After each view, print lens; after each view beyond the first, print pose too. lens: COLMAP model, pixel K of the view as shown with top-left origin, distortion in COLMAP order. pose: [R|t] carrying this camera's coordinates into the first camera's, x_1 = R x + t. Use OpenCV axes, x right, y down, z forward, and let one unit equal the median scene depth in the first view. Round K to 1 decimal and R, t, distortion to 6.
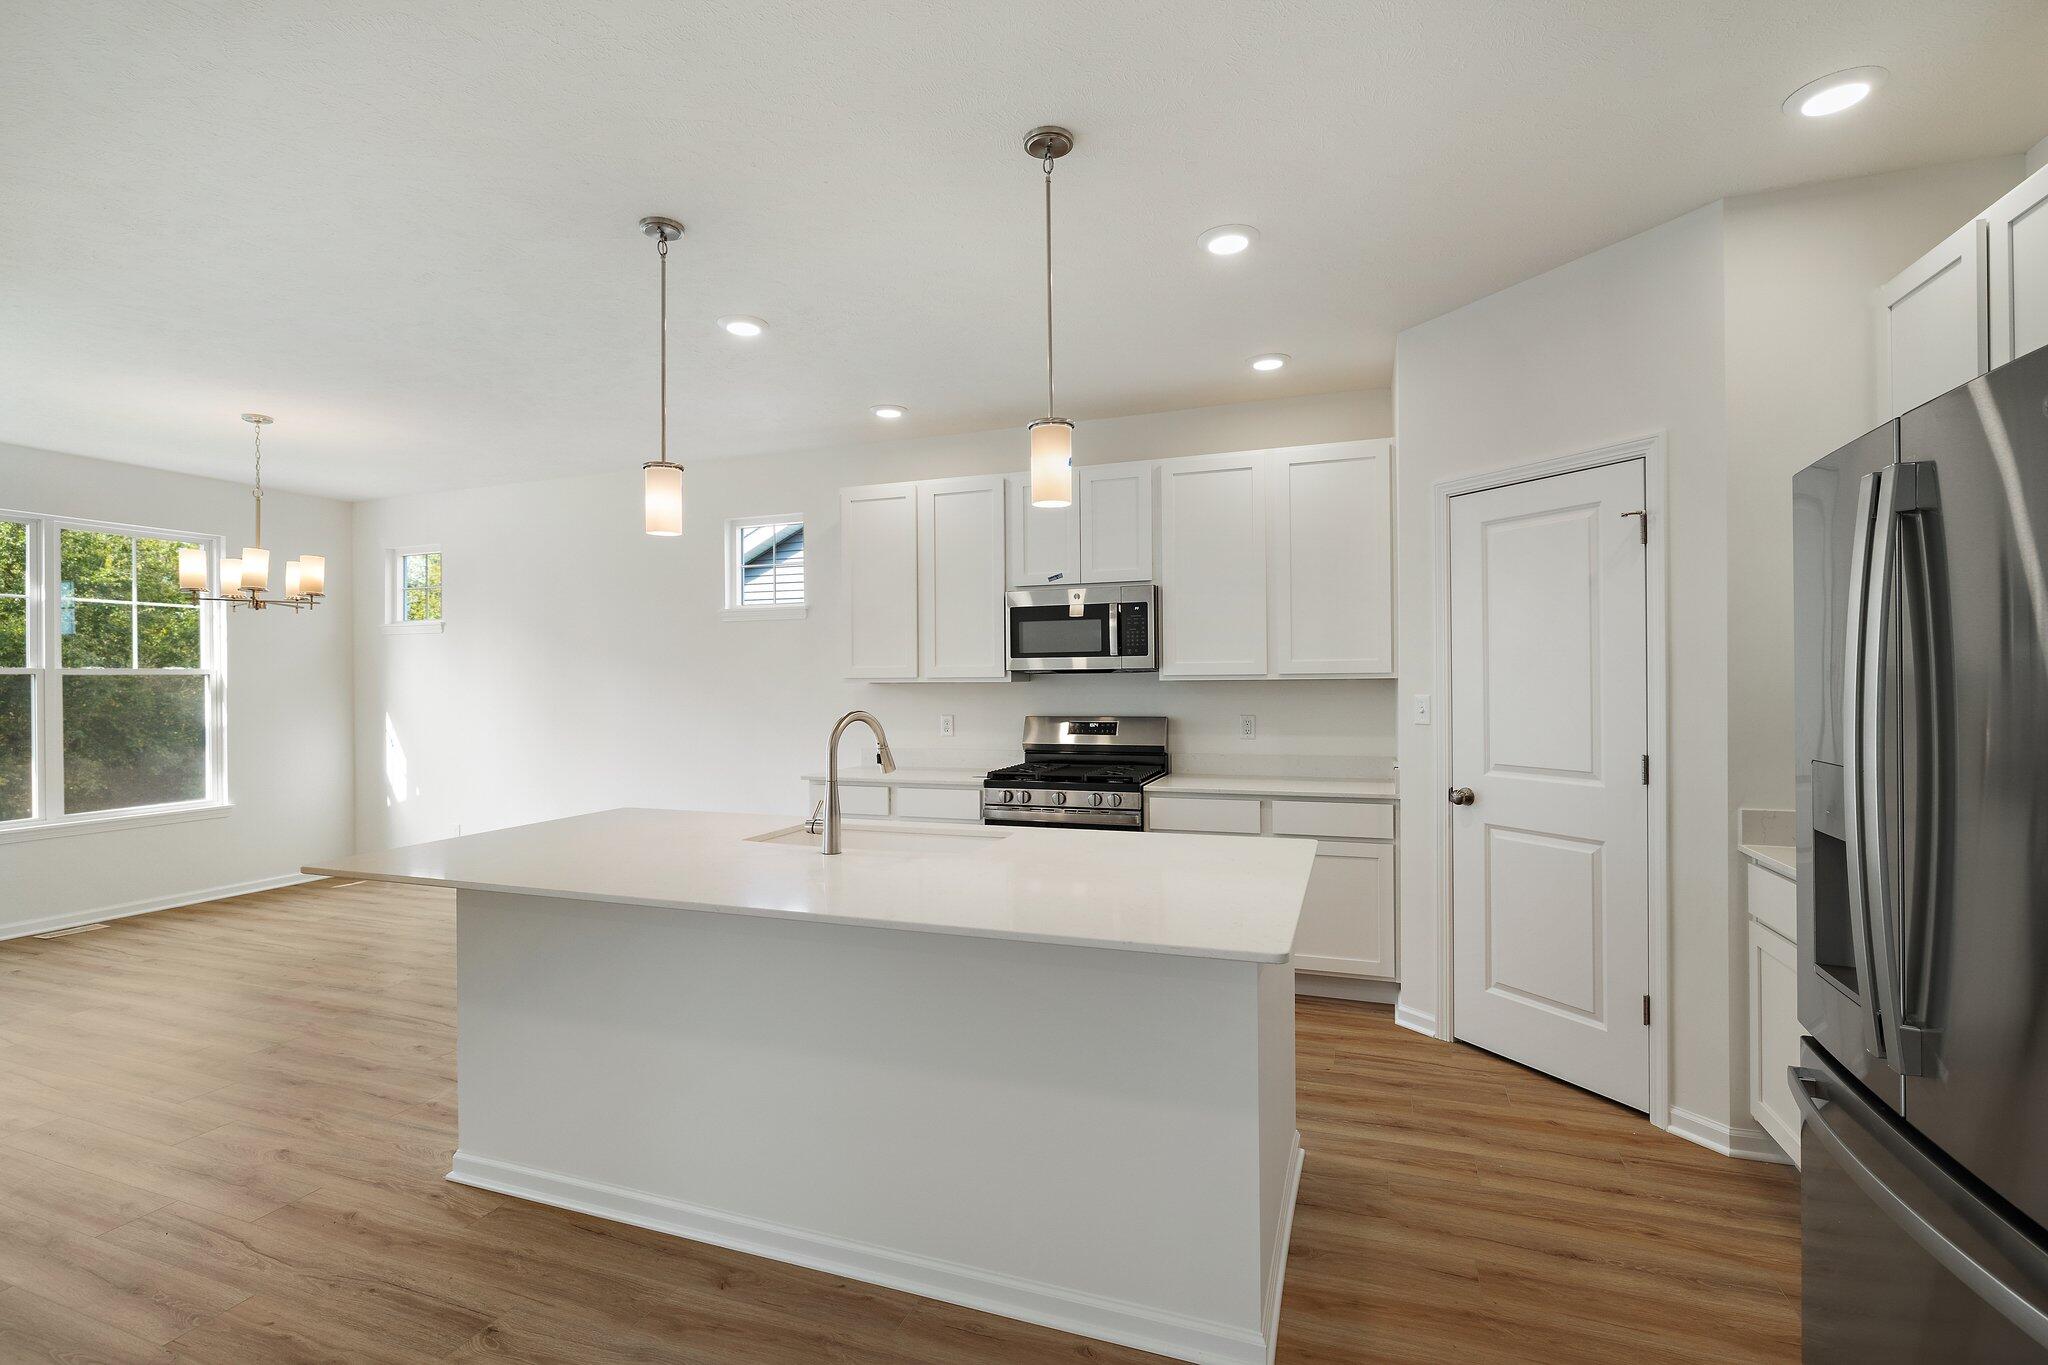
lens RADIAL K [[946.7, 0, 1011.8], [0, 946.7, 679.5], [0, 0, 1]] dist [-0.003382, 0.000400]
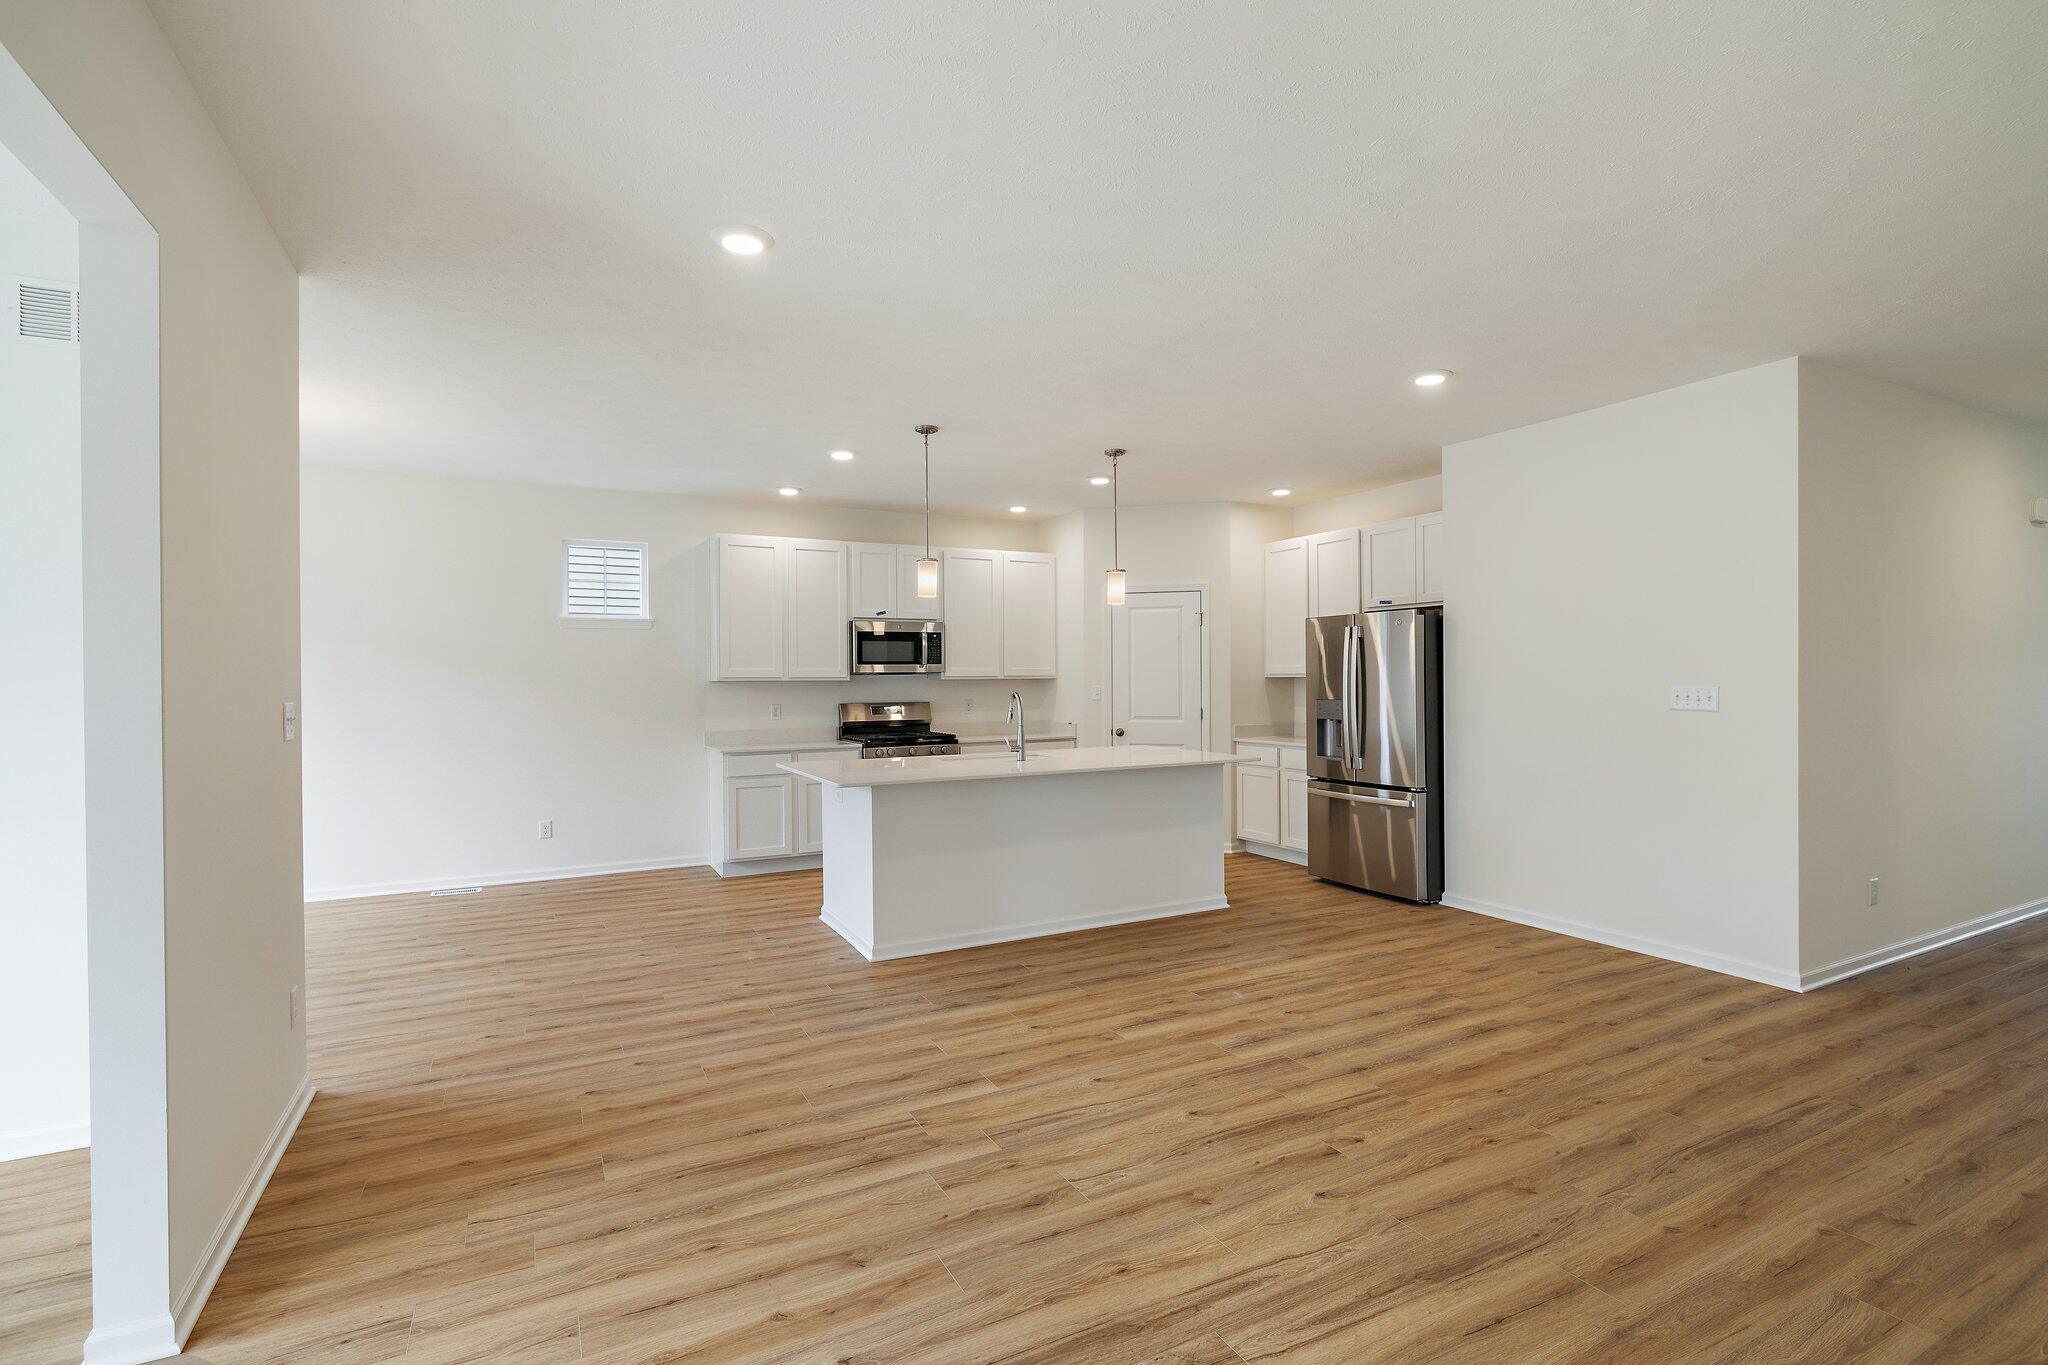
lens RADIAL K [[956.1, 0, 1020.7], [0, 956.1, 675.6], [0, 0, 1]] dist [-0.001547, 0.000030]
pose [[0.664318, 0.004949, 0.747434, -1.213065], [0.002158, 0.999961, -0.008539, 0.011163], [-0.747447, 0.007285, 0.664282, -0.267465]]
